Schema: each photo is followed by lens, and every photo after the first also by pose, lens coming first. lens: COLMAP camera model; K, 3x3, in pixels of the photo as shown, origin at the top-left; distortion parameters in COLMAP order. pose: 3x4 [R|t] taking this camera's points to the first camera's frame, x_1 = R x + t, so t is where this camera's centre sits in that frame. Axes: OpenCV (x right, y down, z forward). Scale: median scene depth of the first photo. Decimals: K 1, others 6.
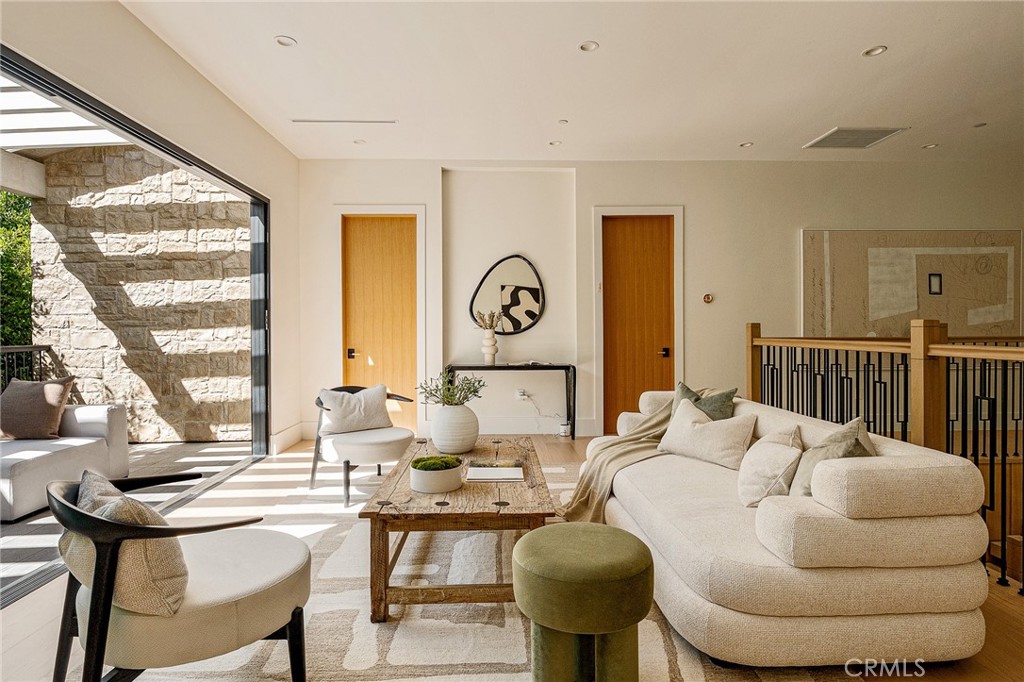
lens RADIAL K [[516.2, 0, 512.5], [0, 516.2, 335.1], [0, 0, 1]] dist [-0.010159, 0.002990]
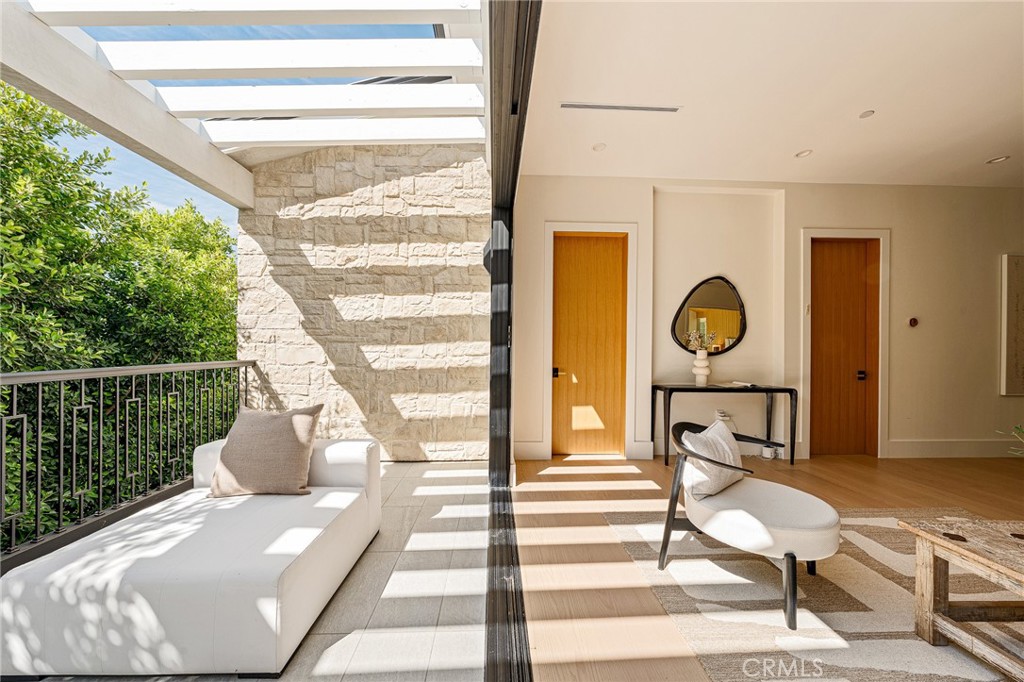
lens RADIAL K [[344.1, 0, 514.7], [0, 344.1, 350.1], [0, 0, 1]] dist [-0.003256, -0.000309]
pose [[0.999905, 0.013591, 0.002071, -0.410449], [-0.013577, 0.999884, -0.006849, -0.001553], [-0.002164, 0.006820, 0.999974, 0.348385]]
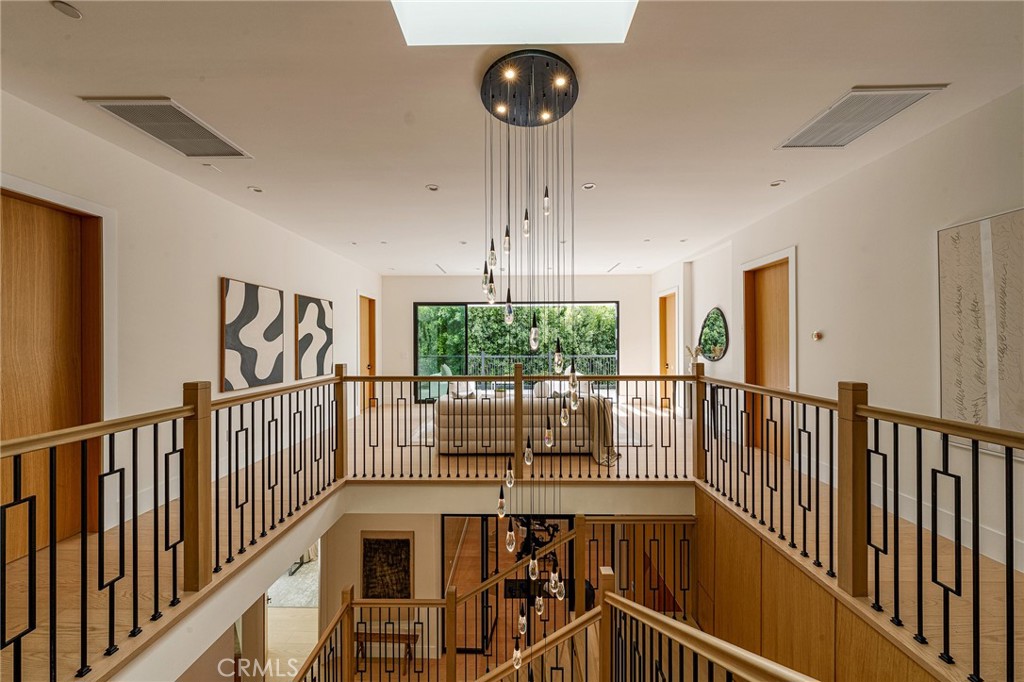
lens RADIAL K [[344.1, 0, 512.5], [0, 344.1, 342.6], [0, 0, 1]] dist [-0.003256, -0.000309]
pose [[-0.043483, 0.004136, -0.999046, 1.067349], [-0.002756, 0.999987, 0.004260, -0.061792], [0.999050, 0.002938, -0.043471, 0.482740]]
